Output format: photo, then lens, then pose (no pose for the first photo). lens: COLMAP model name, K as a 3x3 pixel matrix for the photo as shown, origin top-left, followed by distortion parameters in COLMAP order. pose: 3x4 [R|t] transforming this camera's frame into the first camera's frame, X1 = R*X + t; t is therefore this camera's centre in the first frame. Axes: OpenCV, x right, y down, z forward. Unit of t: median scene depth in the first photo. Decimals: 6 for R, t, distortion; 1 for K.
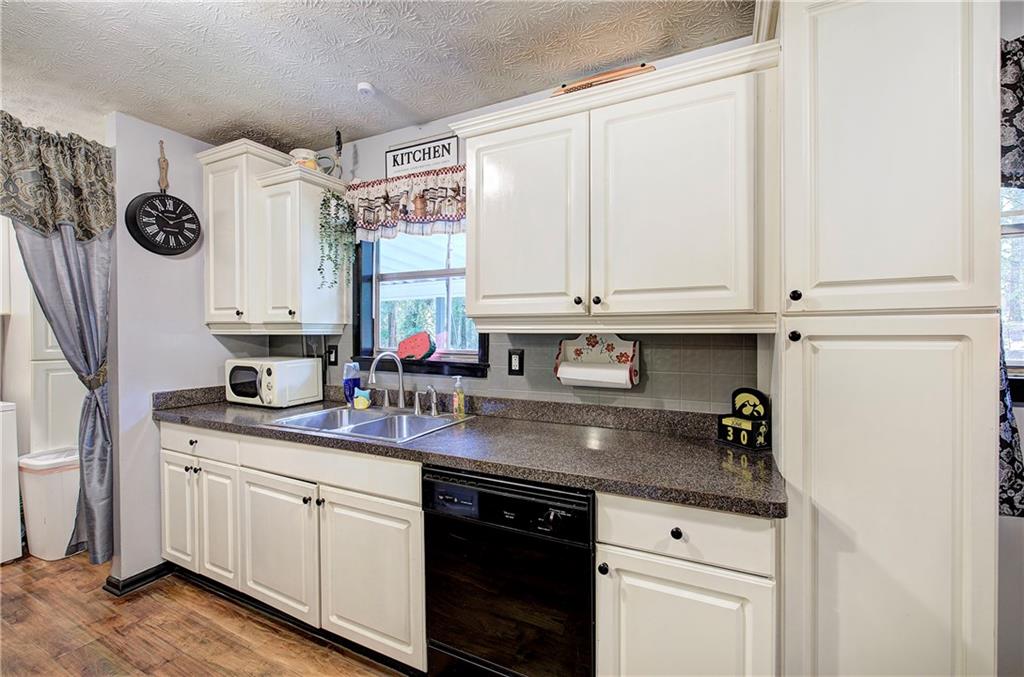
lens RADIAL K [[432.8, 0, 516.1], [0, 432.8, 338.4], [0, 0, 1]] dist [-0.004931, 0.001831]
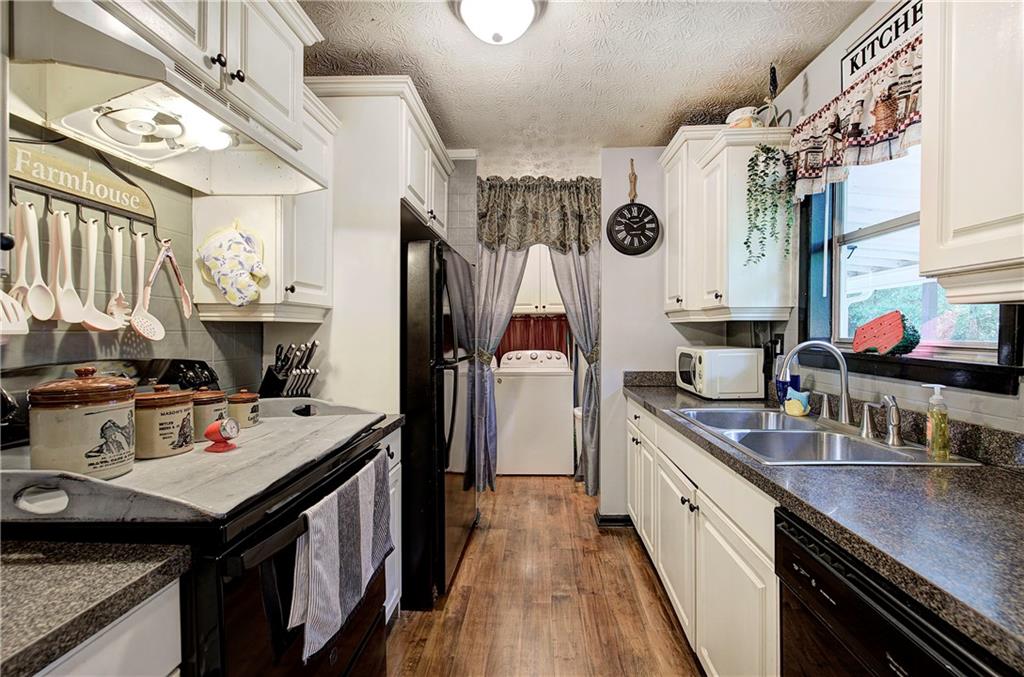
lens RADIAL K [[432.8, 0, 516.7], [0, 432.8, 337.2], [0, 0, 1]] dist [-0.004931, 0.001831]
pose [[0.398406, 0.014132, -0.917100, 0.151429], [-0.012965, 0.999868, 0.009776, 0.024326], [0.917118, 0.007996, 0.398536, 0.250704]]
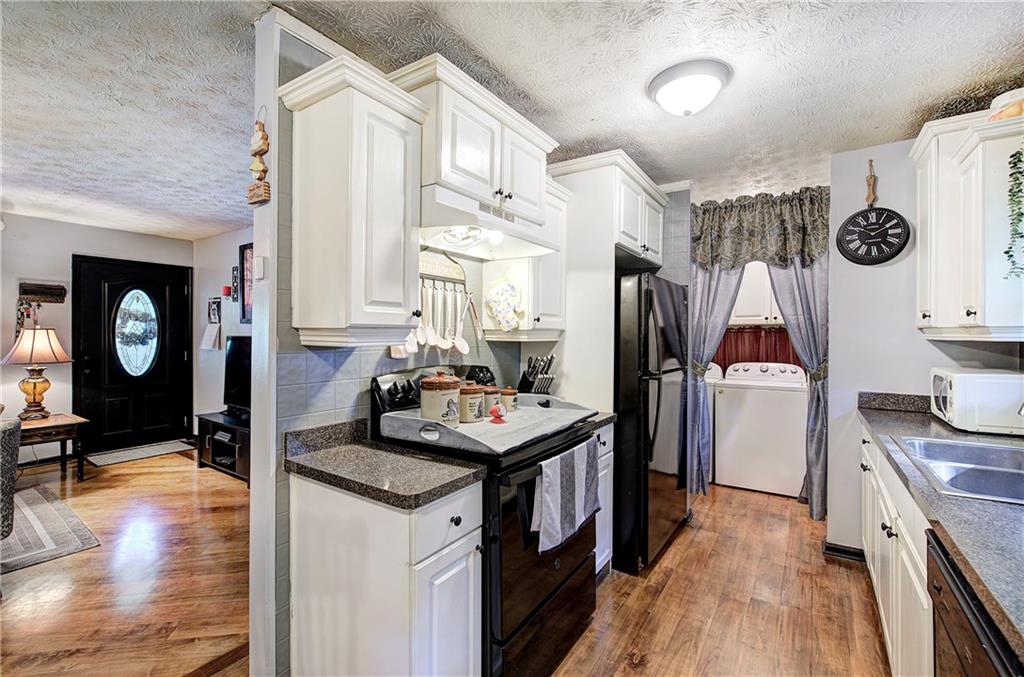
lens RADIAL K [[432.8, 0, 517.4], [0, 432.8, 337.2], [0, 0, 1]] dist [-0.004931, 0.001831]
pose [[-0.129254, 0.006820, -0.991588, 0.381824], [-0.016774, 0.999818, 0.009063, -0.008467], [0.991470, 0.017804, -0.129116, 0.279634]]
